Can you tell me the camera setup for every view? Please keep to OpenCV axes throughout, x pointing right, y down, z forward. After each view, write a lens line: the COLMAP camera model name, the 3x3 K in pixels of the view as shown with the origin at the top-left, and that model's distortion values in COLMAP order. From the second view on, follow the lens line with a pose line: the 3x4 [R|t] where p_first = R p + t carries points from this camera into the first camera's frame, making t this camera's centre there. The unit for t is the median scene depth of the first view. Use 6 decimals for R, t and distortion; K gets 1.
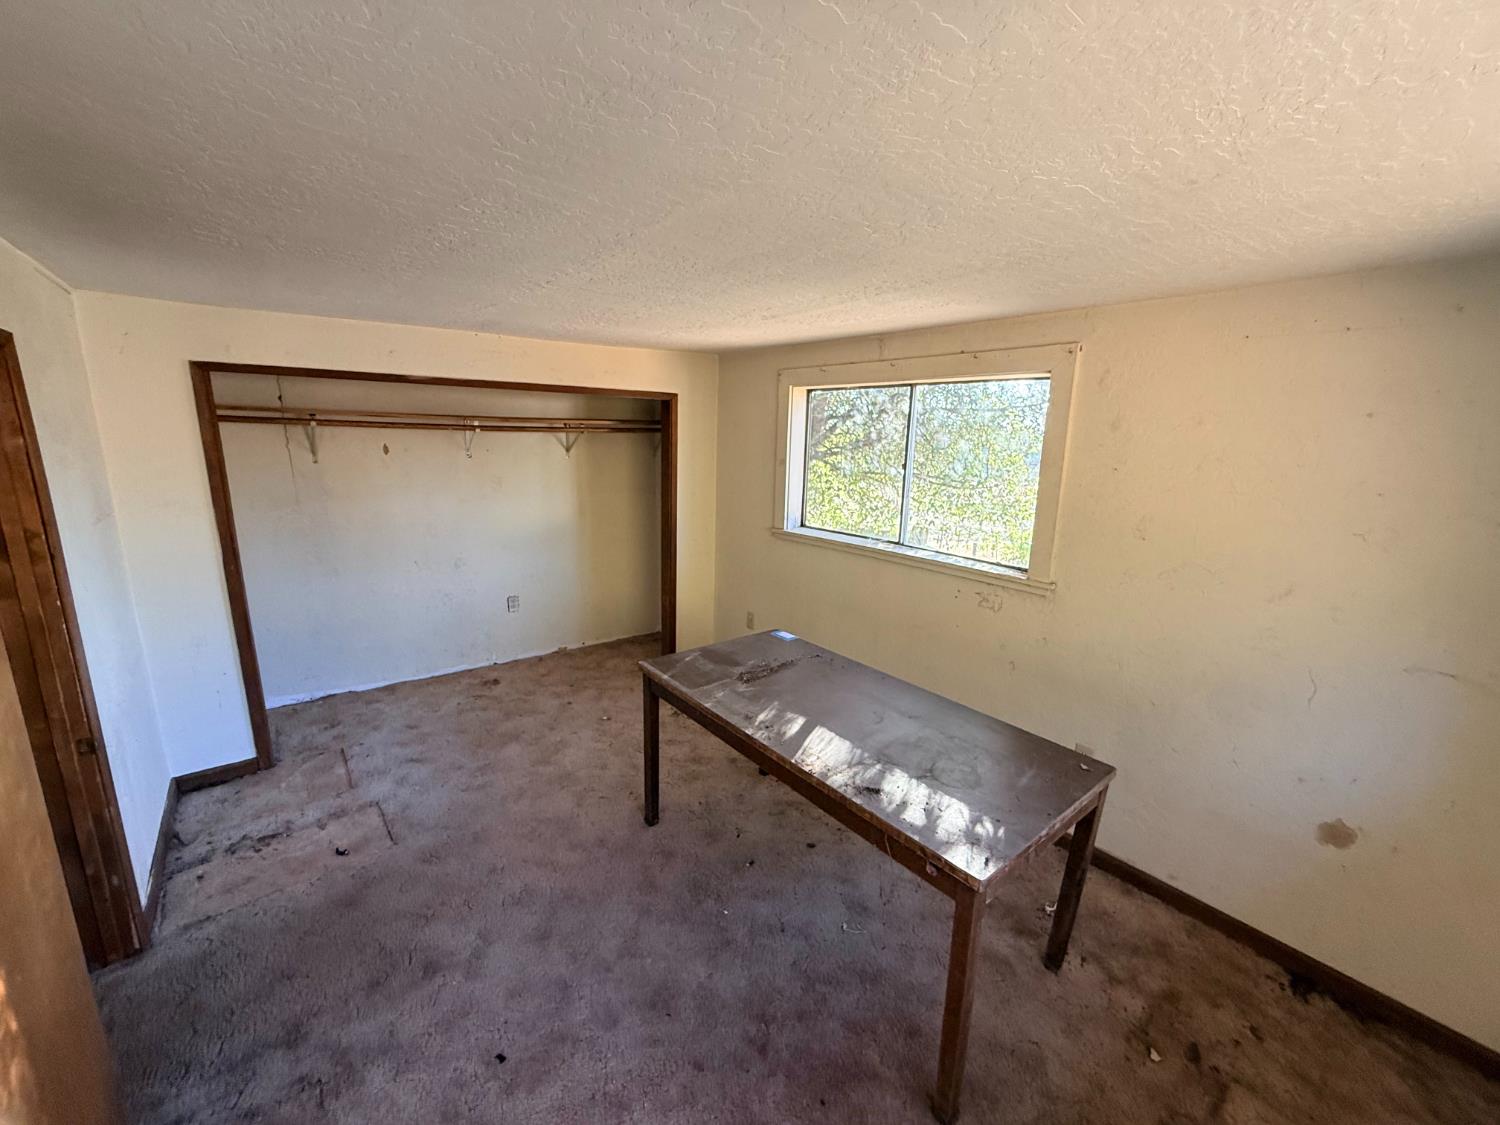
lens RADIAL K [[598.8, 0, 745.6], [0, 598.8, 562.8], [0, 0, 1]] dist [-0.001186, -0.000074]
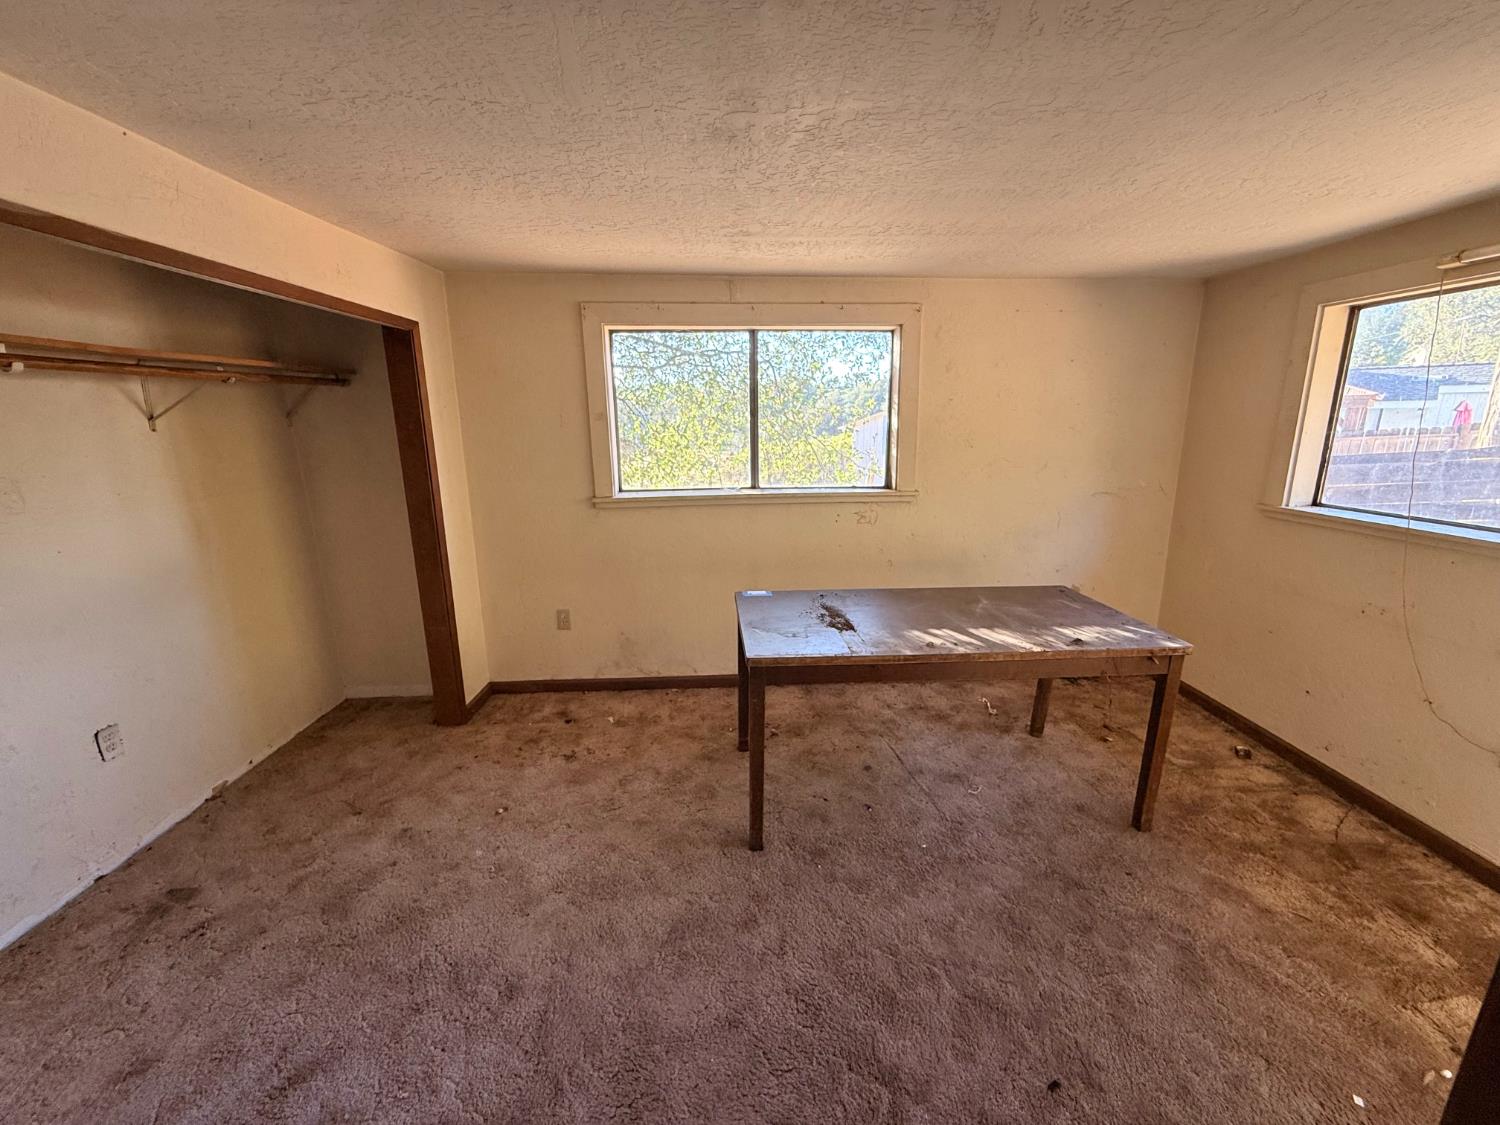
lens RADIAL K [[598.8, 0, 745.6], [0, 598.8, 562.8], [0, 0, 1]] dist [-0.001186, -0.000074]
pose [[0.574396, -0.225278, 0.786969, -0.574246], [0.196449, 0.971226, 0.134638, -0.046507], [-0.794656, 0.077264, 0.602124, 0.385245]]
